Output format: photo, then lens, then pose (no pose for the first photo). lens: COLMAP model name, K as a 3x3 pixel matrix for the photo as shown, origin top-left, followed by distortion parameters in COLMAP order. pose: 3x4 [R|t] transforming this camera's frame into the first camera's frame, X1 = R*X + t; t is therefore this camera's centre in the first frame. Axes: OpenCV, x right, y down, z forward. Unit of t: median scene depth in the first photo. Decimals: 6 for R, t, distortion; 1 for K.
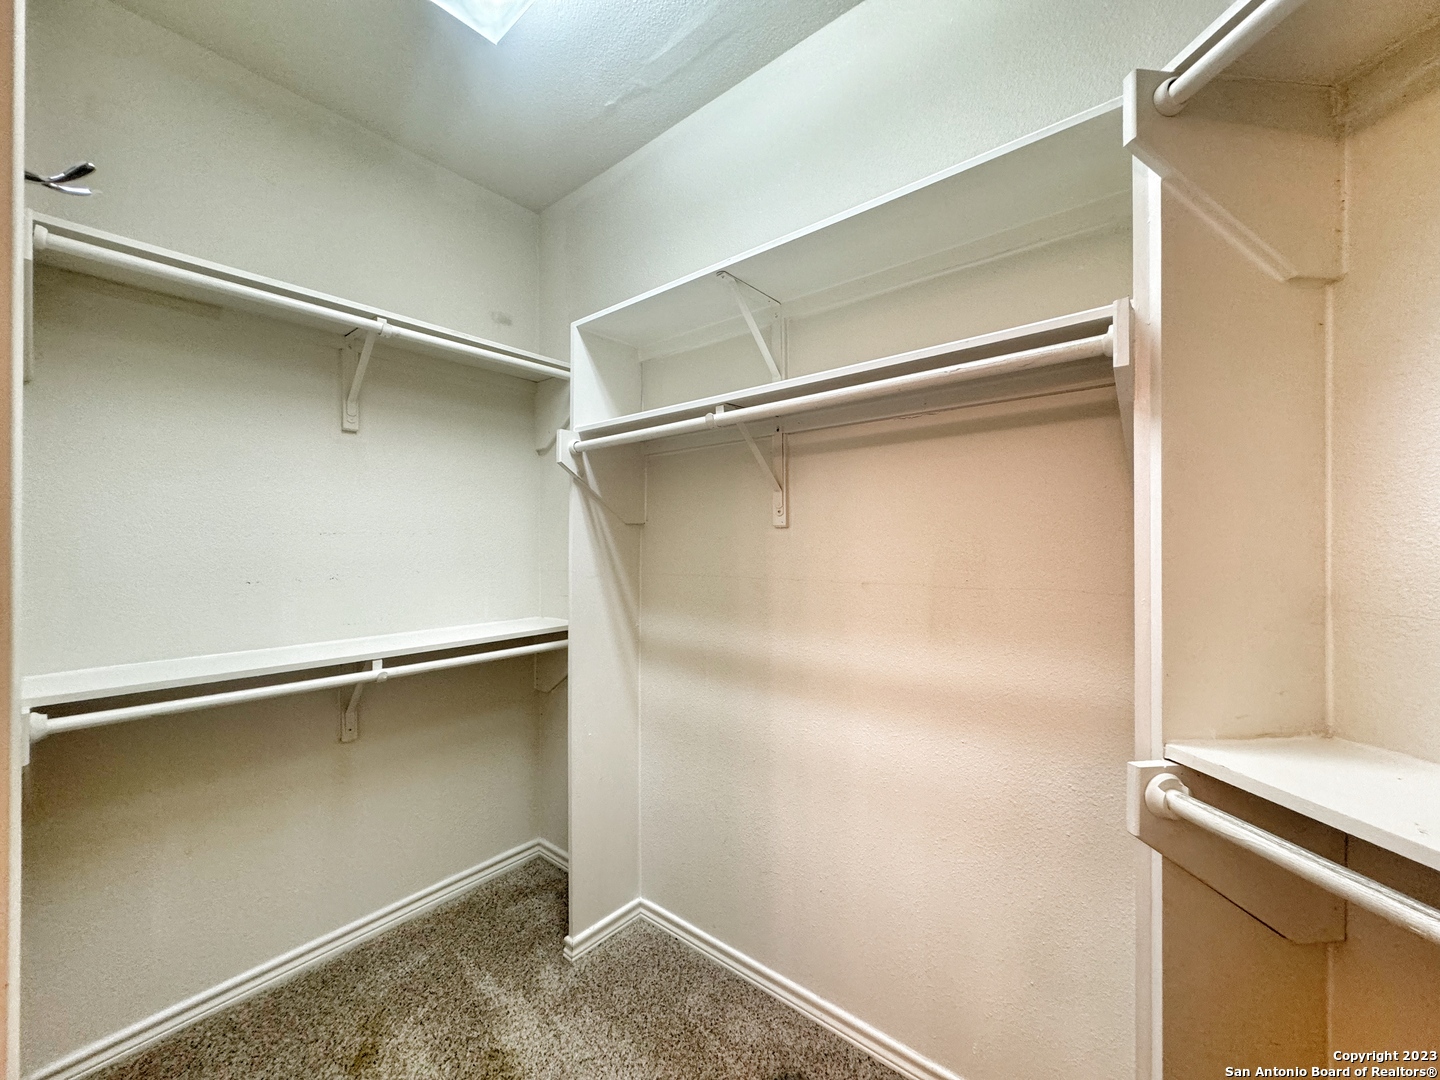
lens RADIAL K [[586.9, 0, 701.8], [0, 586.9, 541.4], [0, 0, 1]] dist [-0.001127, -0.000037]
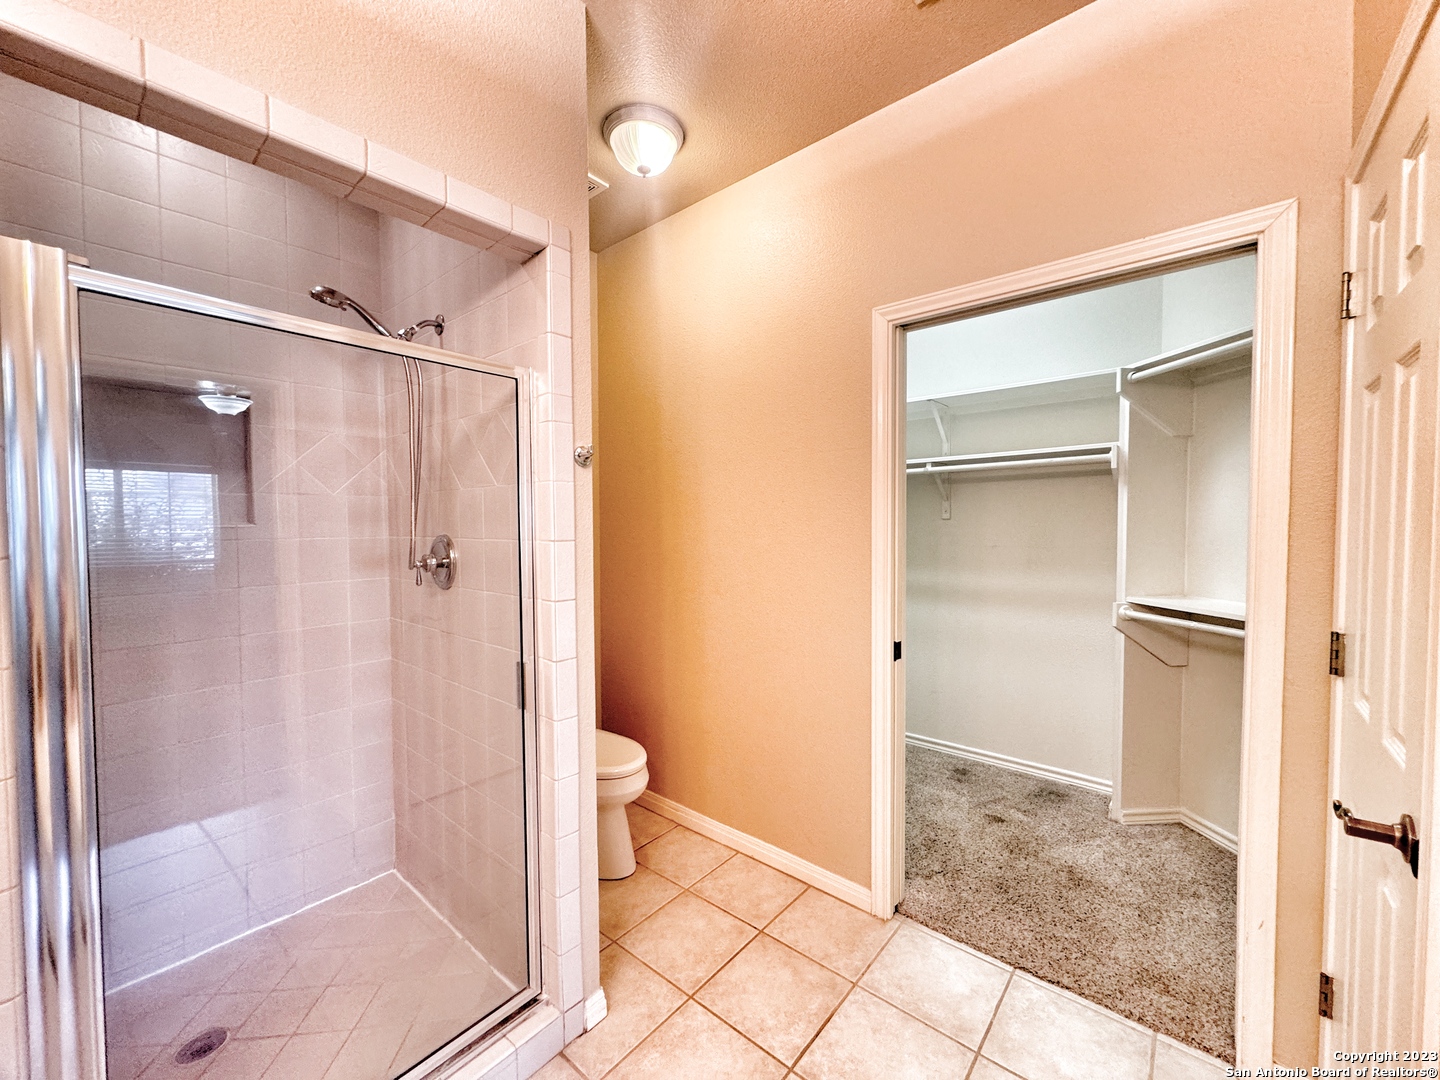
lens RADIAL K [[575.4, 0, 719.1], [0, 575.4, 539.4], [0, 0, 1]] dist [-0.002158, 0.000178]
pose [[0.999806, -0.006697, 0.018498, -1.231078], [0.005950, 0.999175, 0.040179, -0.070476], [-0.018752, -0.040061, 0.999021, -1.730434]]
